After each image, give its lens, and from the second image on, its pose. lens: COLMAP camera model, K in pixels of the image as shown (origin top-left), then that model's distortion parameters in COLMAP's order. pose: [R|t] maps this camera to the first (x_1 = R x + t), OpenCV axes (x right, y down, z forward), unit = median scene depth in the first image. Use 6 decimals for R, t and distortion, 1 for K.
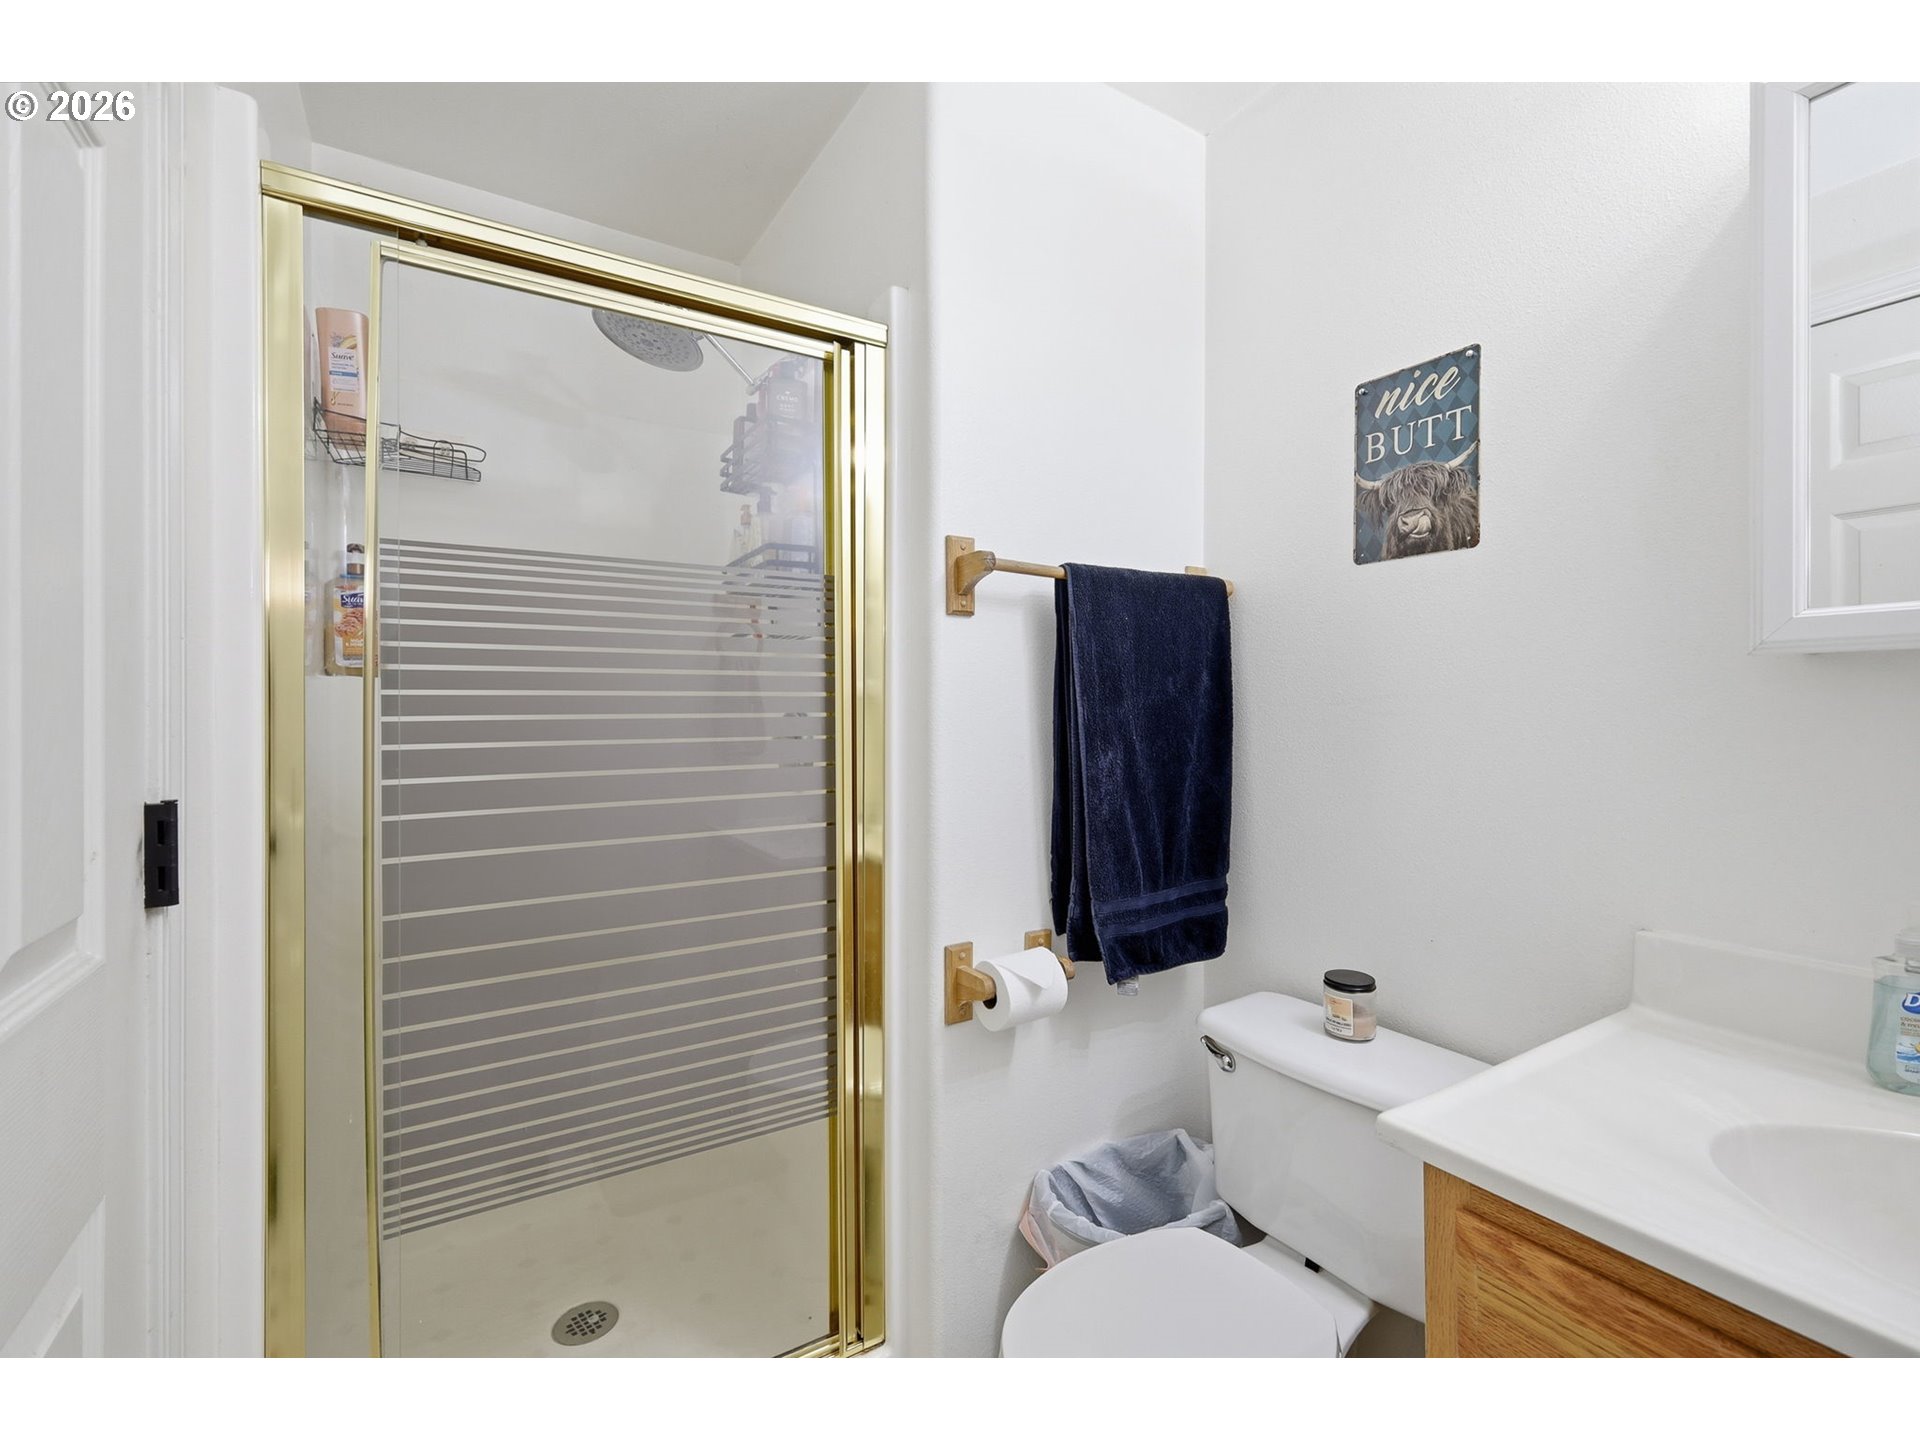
lens RADIAL K [[828.6, 0, 960.9], [0, 828.6, 711.0], [0, 0, 1]] dist [-0.000534, 0.000084]
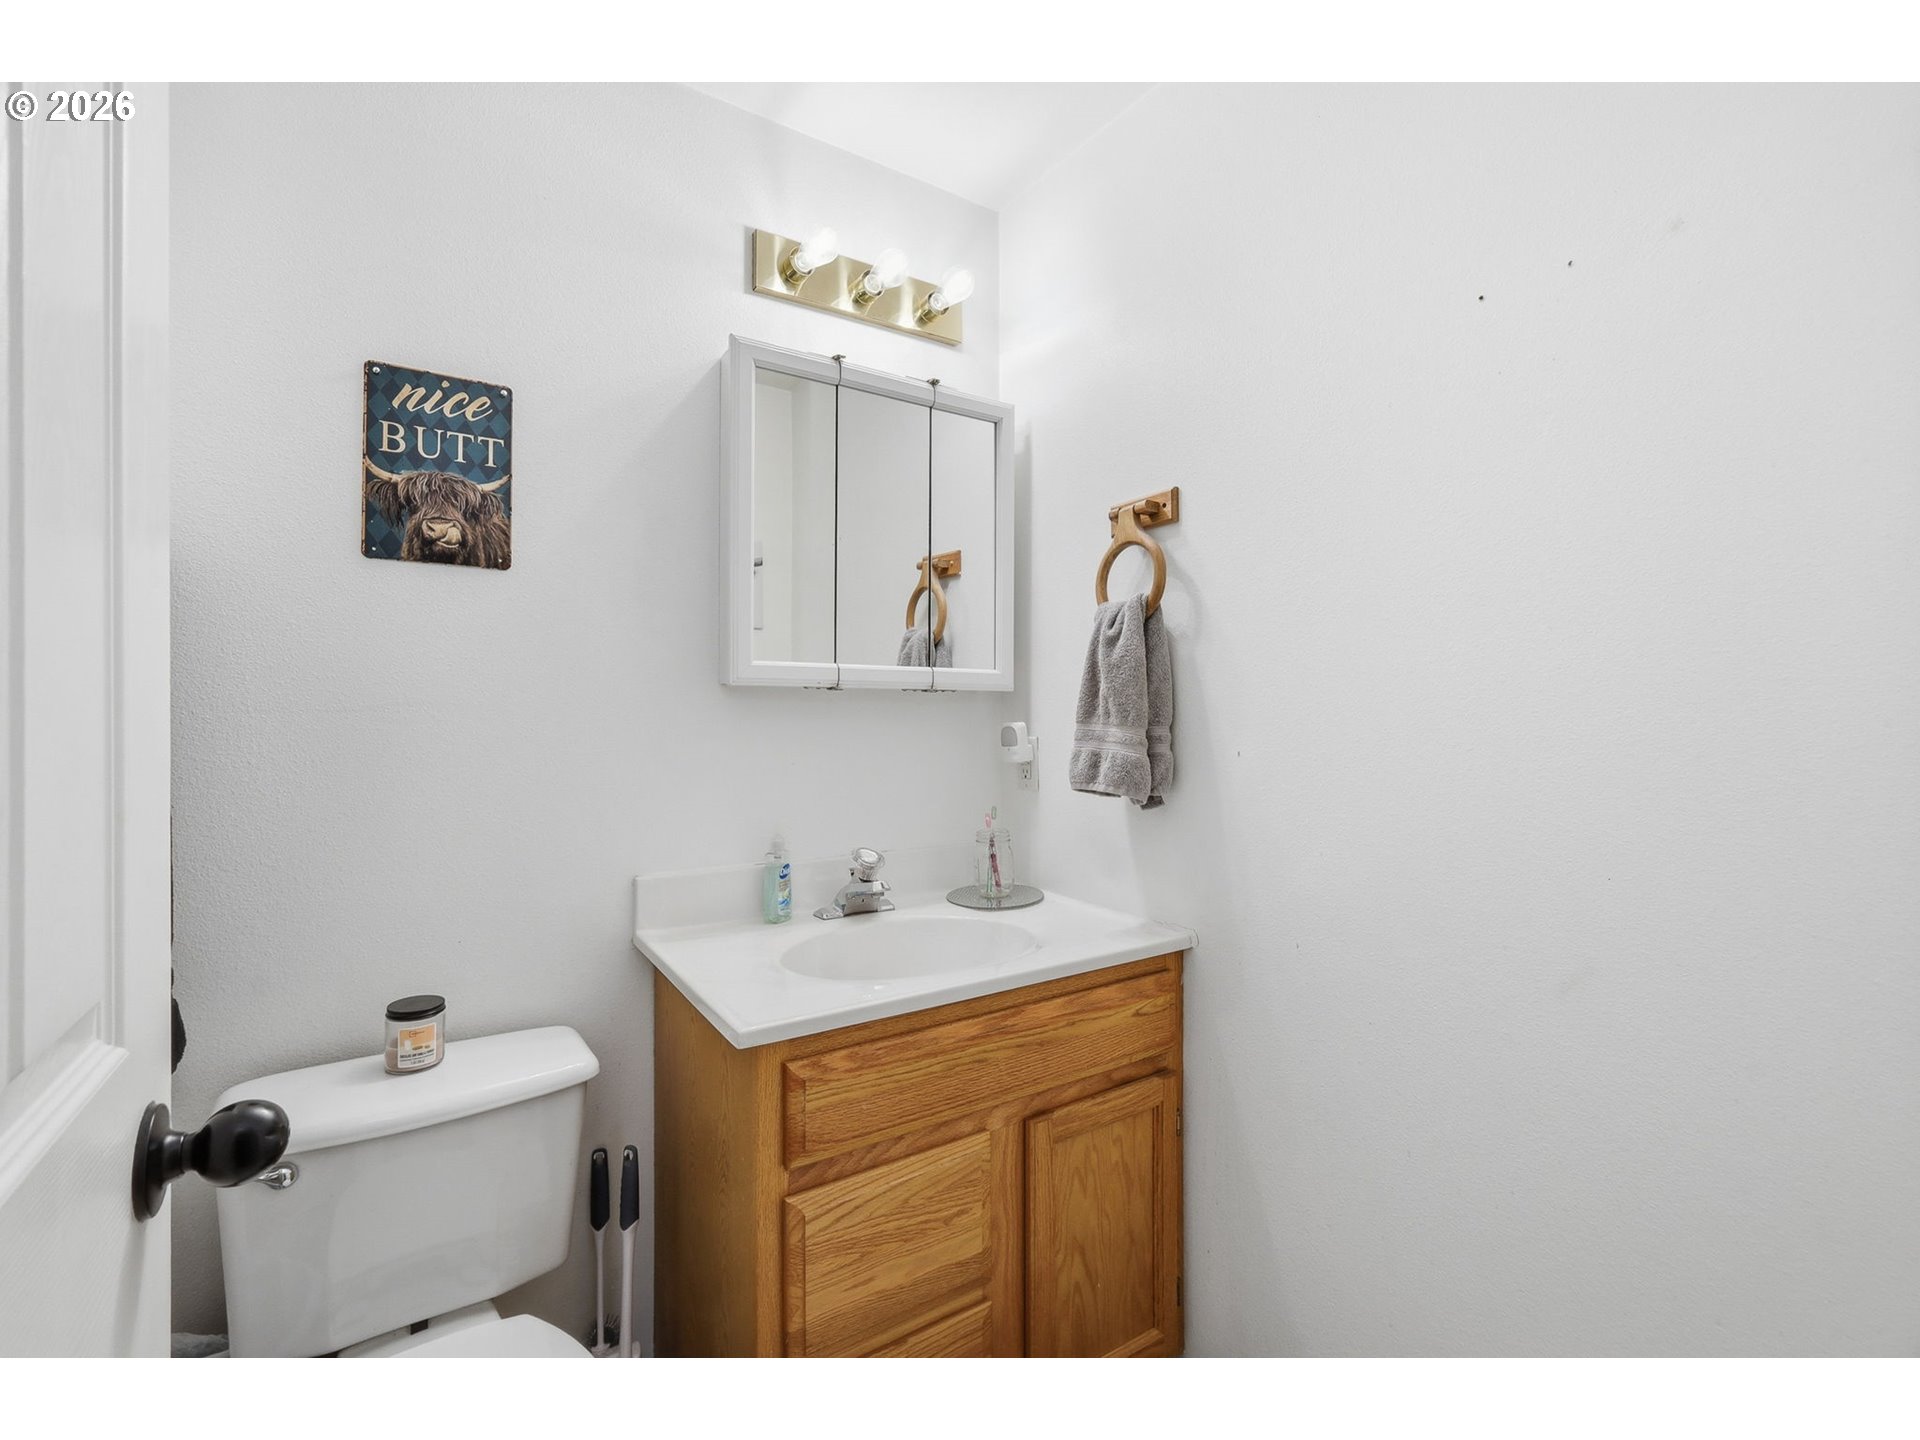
lens RADIAL K [[828.6, 0, 960.9], [0, 828.6, 711.0], [0, 0, 1]] dist [-0.000534, 0.000084]
pose [[-0.014831, 0.002304, 0.999887, -0.467314], [-0.000615, 0.999997, -0.002313, -0.007574], [-0.999890, -0.000649, -0.014830, 0.388701]]
